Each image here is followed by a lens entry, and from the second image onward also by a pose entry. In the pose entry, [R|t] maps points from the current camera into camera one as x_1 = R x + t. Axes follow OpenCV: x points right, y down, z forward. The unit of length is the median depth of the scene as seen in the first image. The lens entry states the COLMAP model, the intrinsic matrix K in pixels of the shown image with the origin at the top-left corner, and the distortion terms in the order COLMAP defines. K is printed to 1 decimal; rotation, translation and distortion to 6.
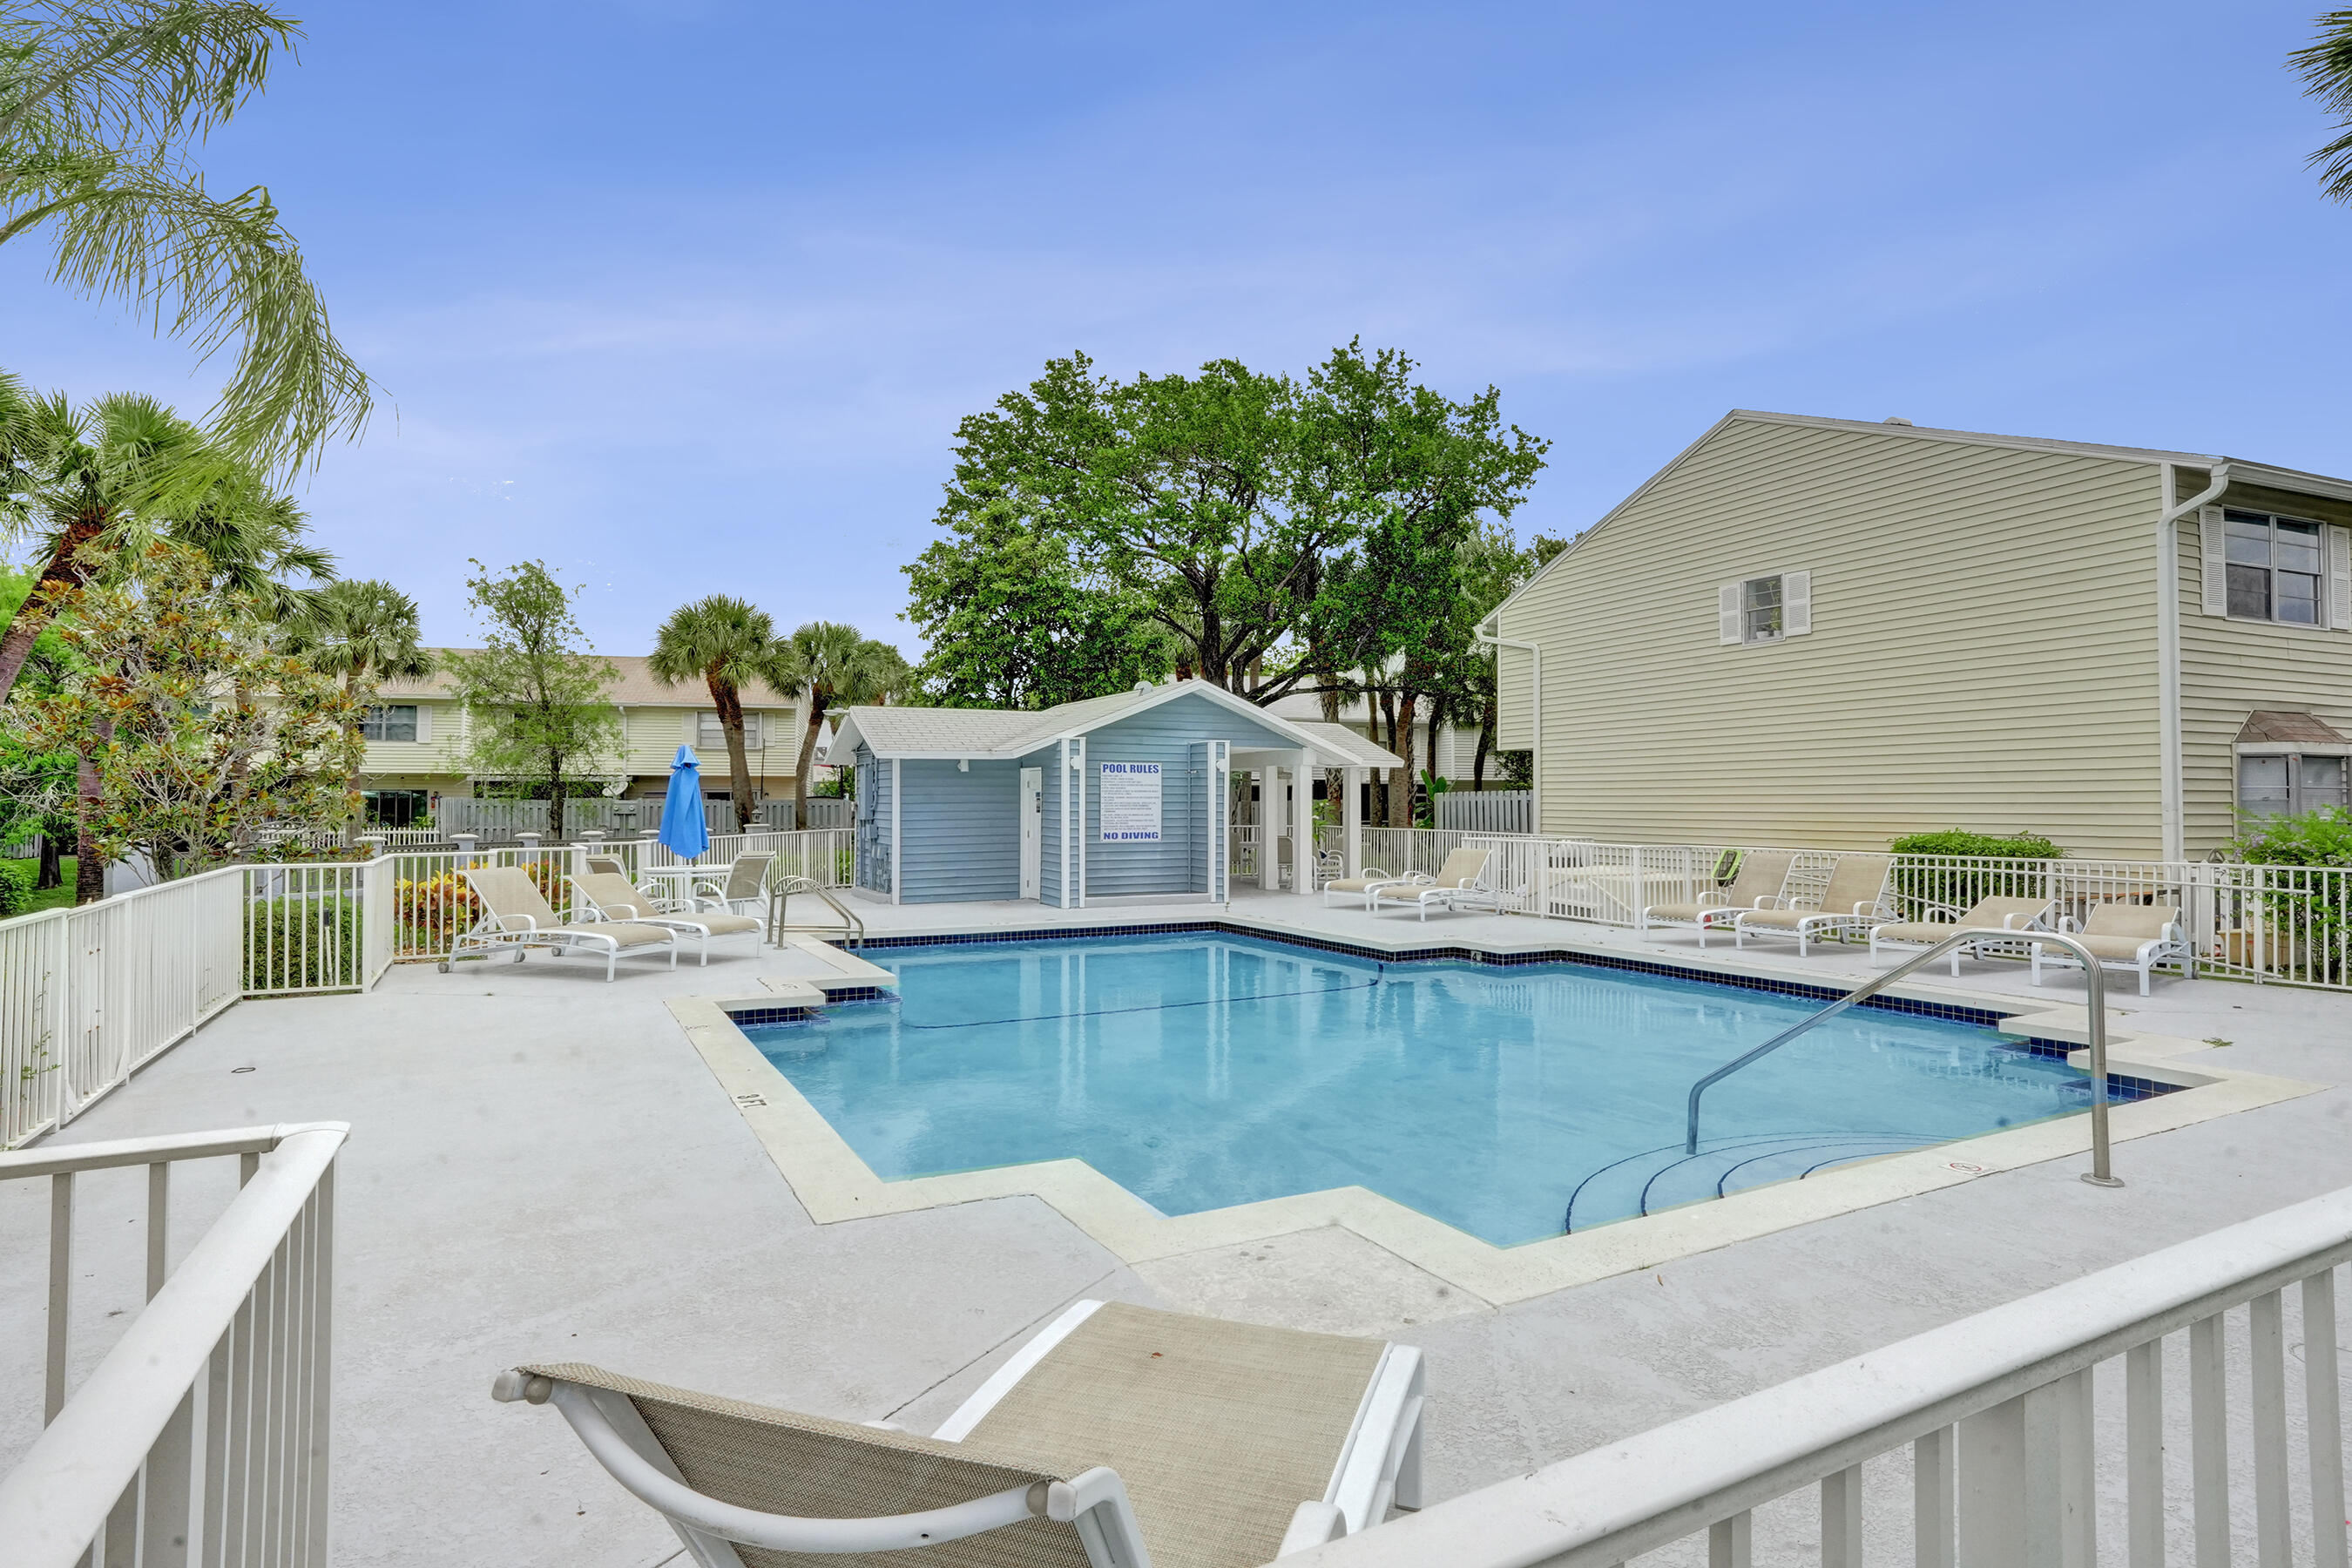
lens RADIAL K [[1243.1, 0, 1179.9], [0, 1243.1, 775.5], [0, 0, 1]] dist [-0.071338, 0.028766]
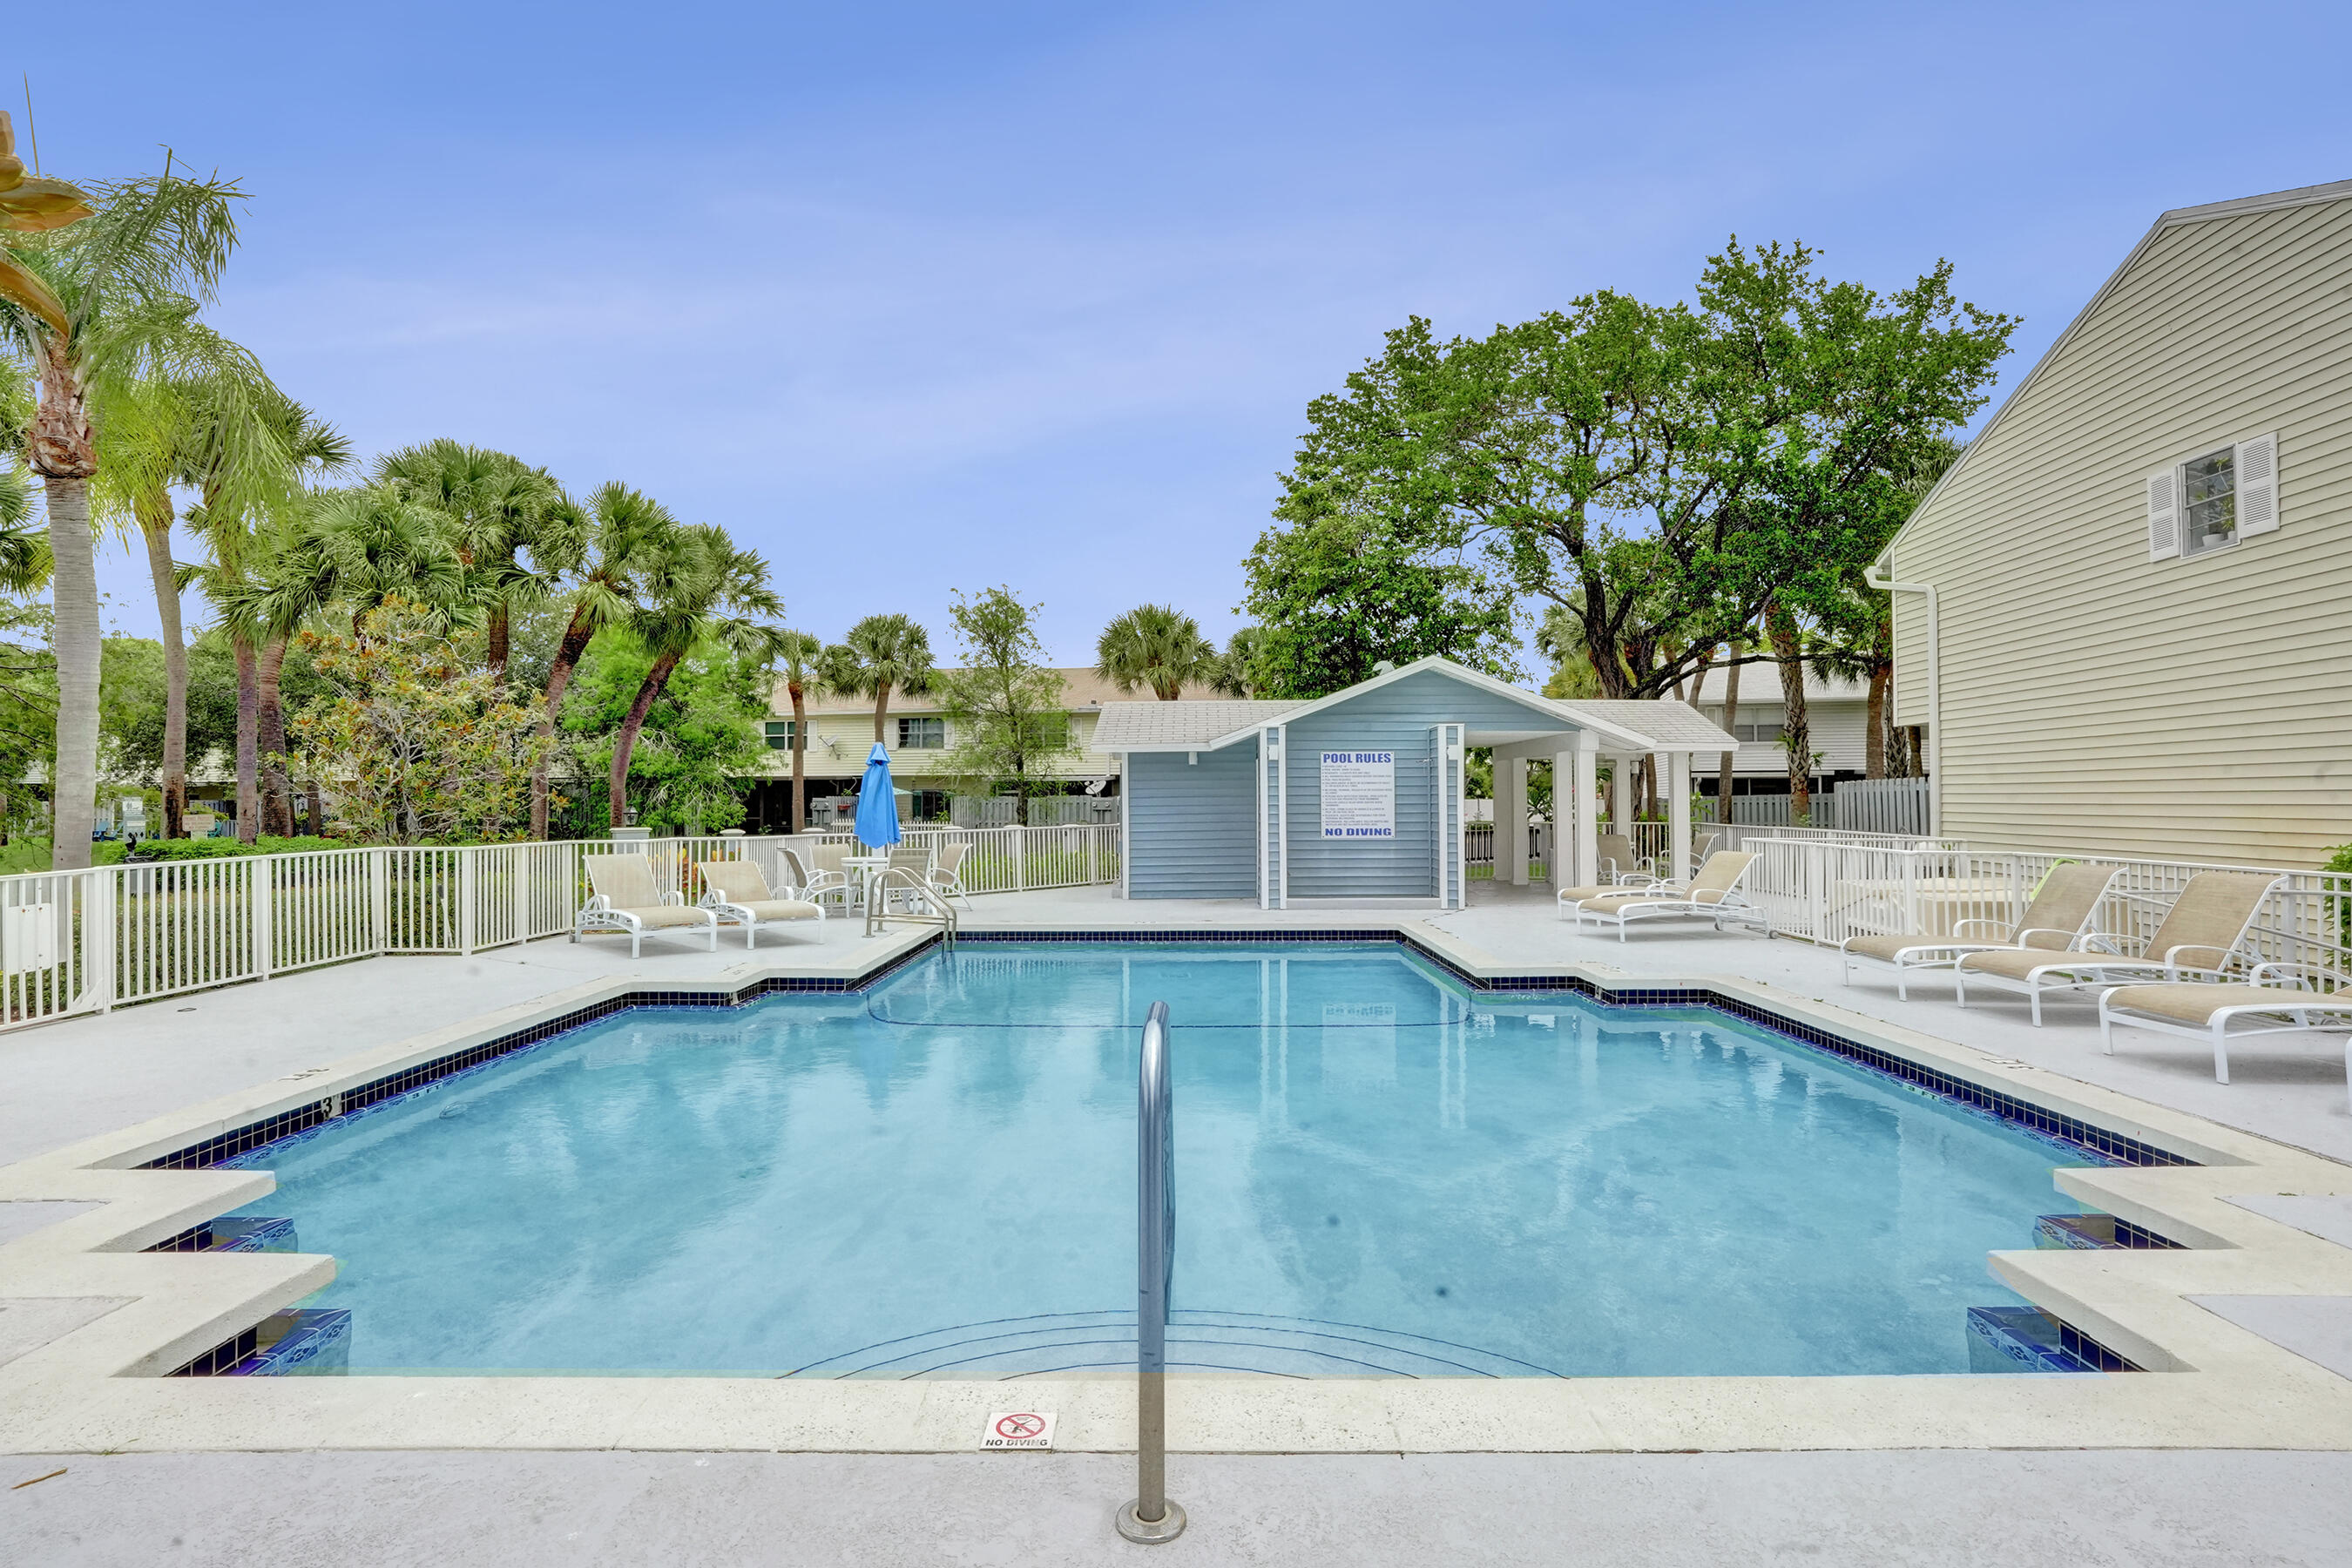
lens RADIAL K [[1219.6, 0, 1170.2], [0, 1219.6, 783.9], [0, 0, 1]] dist [-0.068051, 0.027905]
pose [[0.877787, -0.010070, -0.478945, 0.261899], [0.014209, 0.999886, 0.005018, 0.006667], [0.478840, -0.011210, 0.877831, 0.149316]]
